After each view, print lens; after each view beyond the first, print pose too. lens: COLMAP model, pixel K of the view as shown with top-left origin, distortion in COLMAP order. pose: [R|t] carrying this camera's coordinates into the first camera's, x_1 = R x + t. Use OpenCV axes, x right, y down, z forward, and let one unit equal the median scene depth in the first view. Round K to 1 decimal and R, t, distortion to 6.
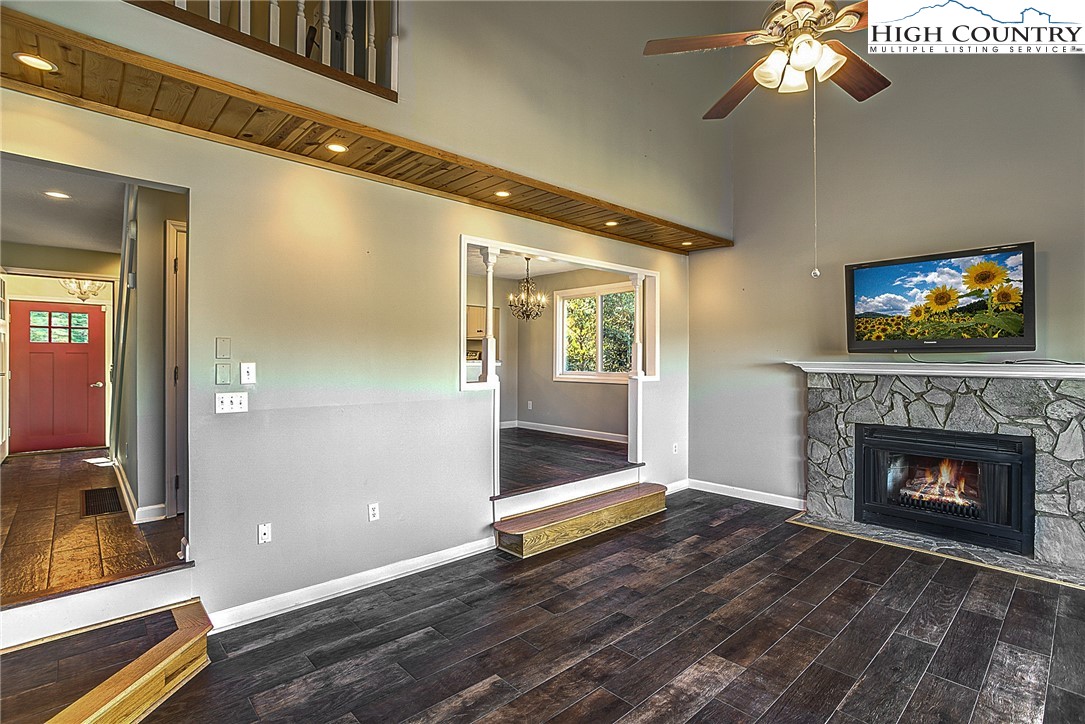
lens RADIAL K [[523.4, 0, 550.4], [0, 523.4, 358.3], [0, 0, 1]] dist [-0.025917, 0.006287]
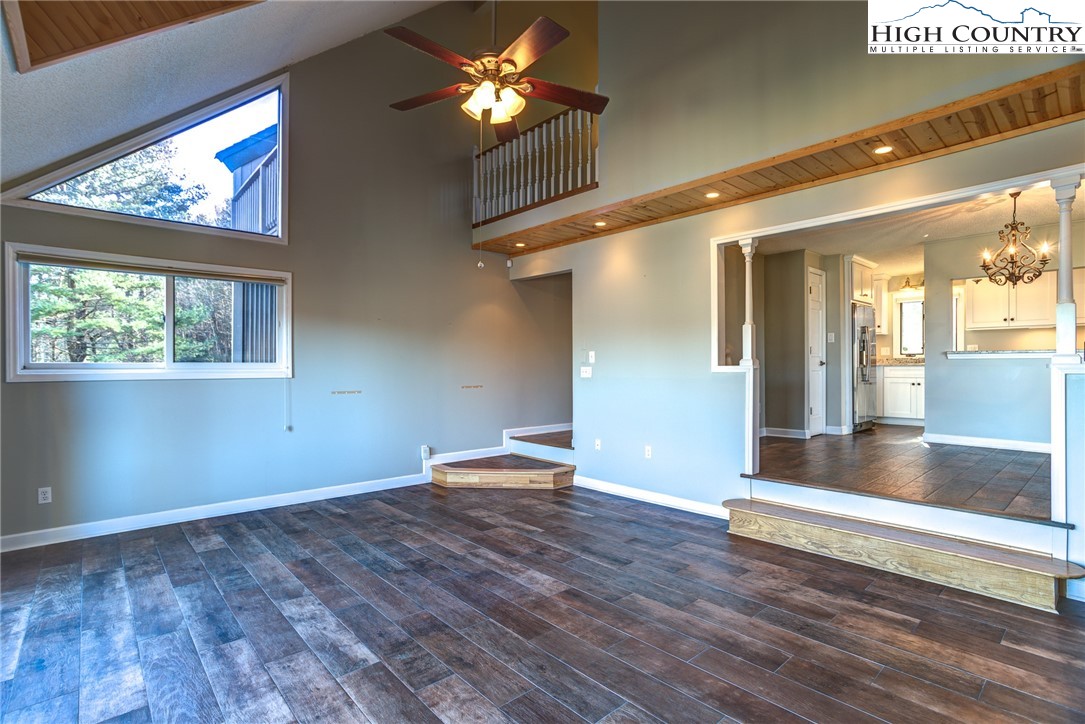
lens RADIAL K [[523.4, 0, 539.8], [0, 523.4, 364.5], [0, 0, 1]] dist [-0.025917, 0.006287]
pose [[-0.031420, -0.007849, -0.999475, 0.941705], [0.004259, 0.999959, -0.007987, 0.049605], [0.999497, -0.004507, -0.031386, 0.614367]]
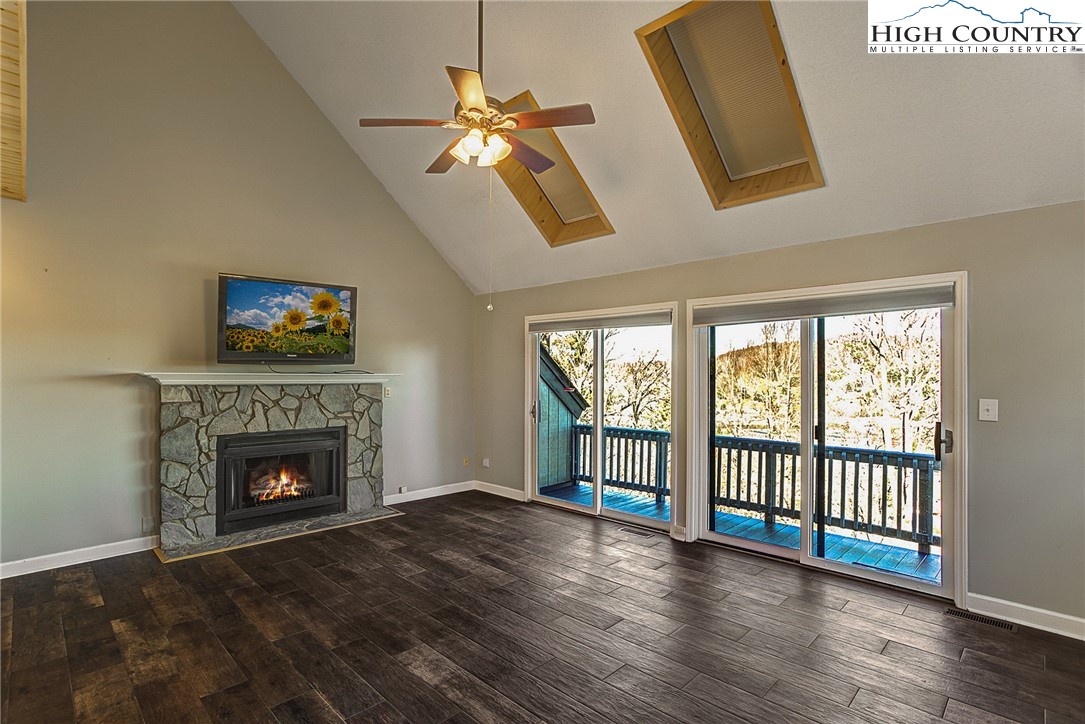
lens RADIAL K [[523.4, 0, 551.7], [0, 523.4, 370.2], [0, 0, 1]] dist [-0.025917, 0.006287]
pose [[-0.047471, 0.000485, 0.998873, -0.463300], [-0.002473, 0.999997, -0.000603, 0.001276], [-0.998870, -0.002499, -0.047469, 0.467734]]
